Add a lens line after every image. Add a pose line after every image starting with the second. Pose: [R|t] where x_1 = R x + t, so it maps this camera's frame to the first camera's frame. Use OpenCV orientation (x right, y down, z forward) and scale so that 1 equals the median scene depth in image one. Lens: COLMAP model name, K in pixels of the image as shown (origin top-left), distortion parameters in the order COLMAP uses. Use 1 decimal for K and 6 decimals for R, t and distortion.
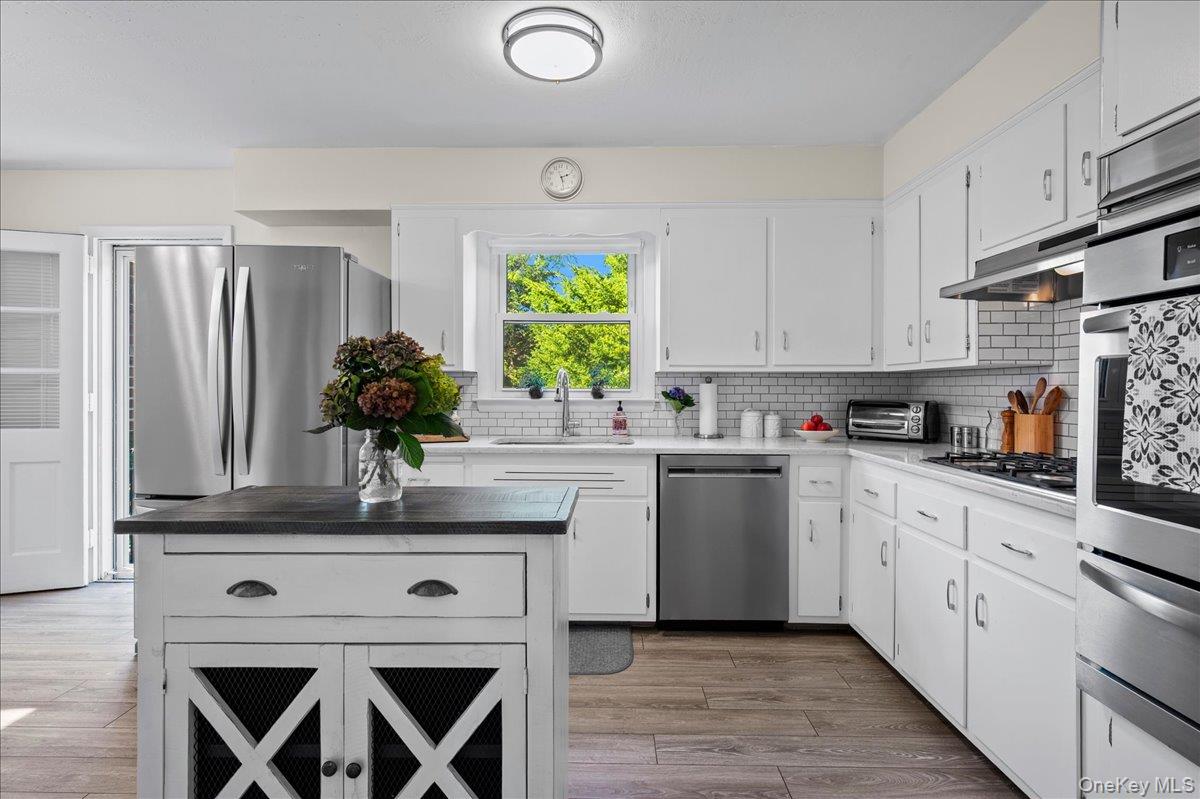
lens RADIAL K [[560.8, 0, 598.2], [0, 560.8, 389.8], [0, 0, 1]] dist [0.001832, -0.000762]
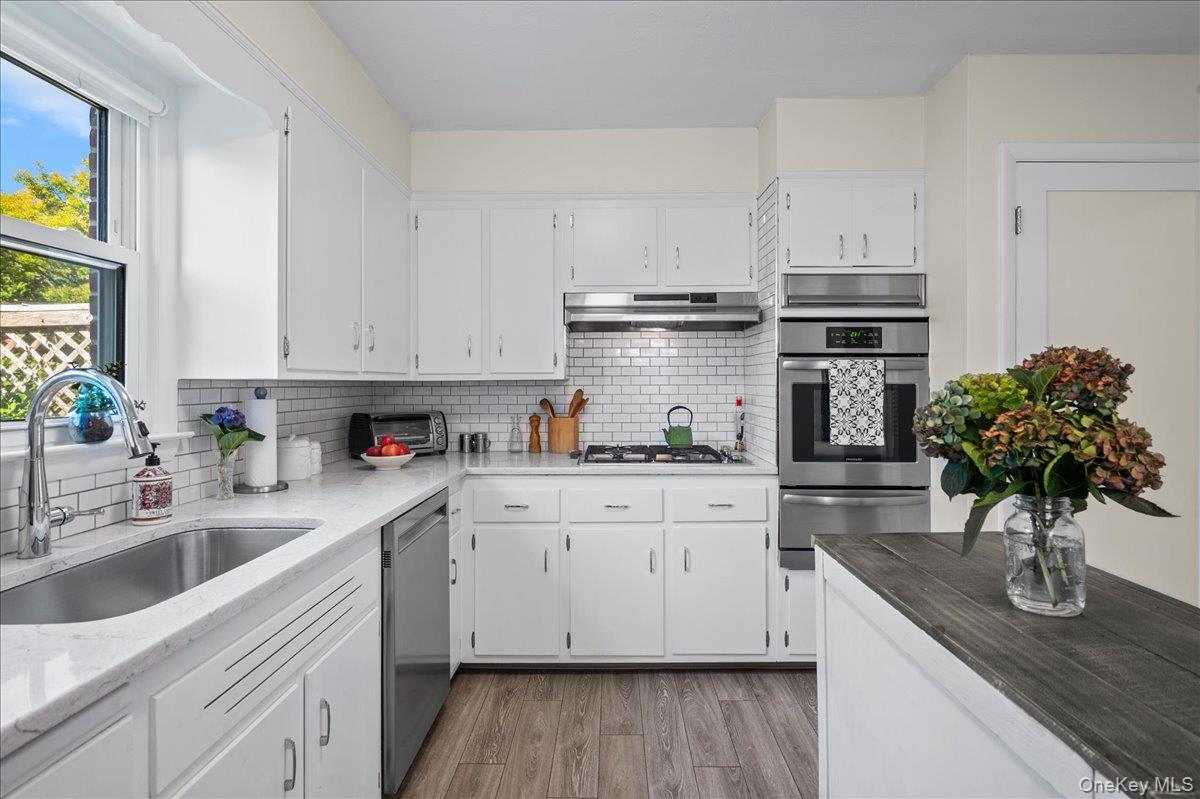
lens RADIAL K [[635.4, 0, 607.7], [0, 635.4, 382.7], [0, 0, 1]] dist [0.000494, -0.001322]
pose [[-0.008457, -0.001039, 0.999964, -0.581892], [0.008357, 0.999964, 0.001109, -0.031864], [-0.999929, 0.008366, -0.008448, 0.784127]]
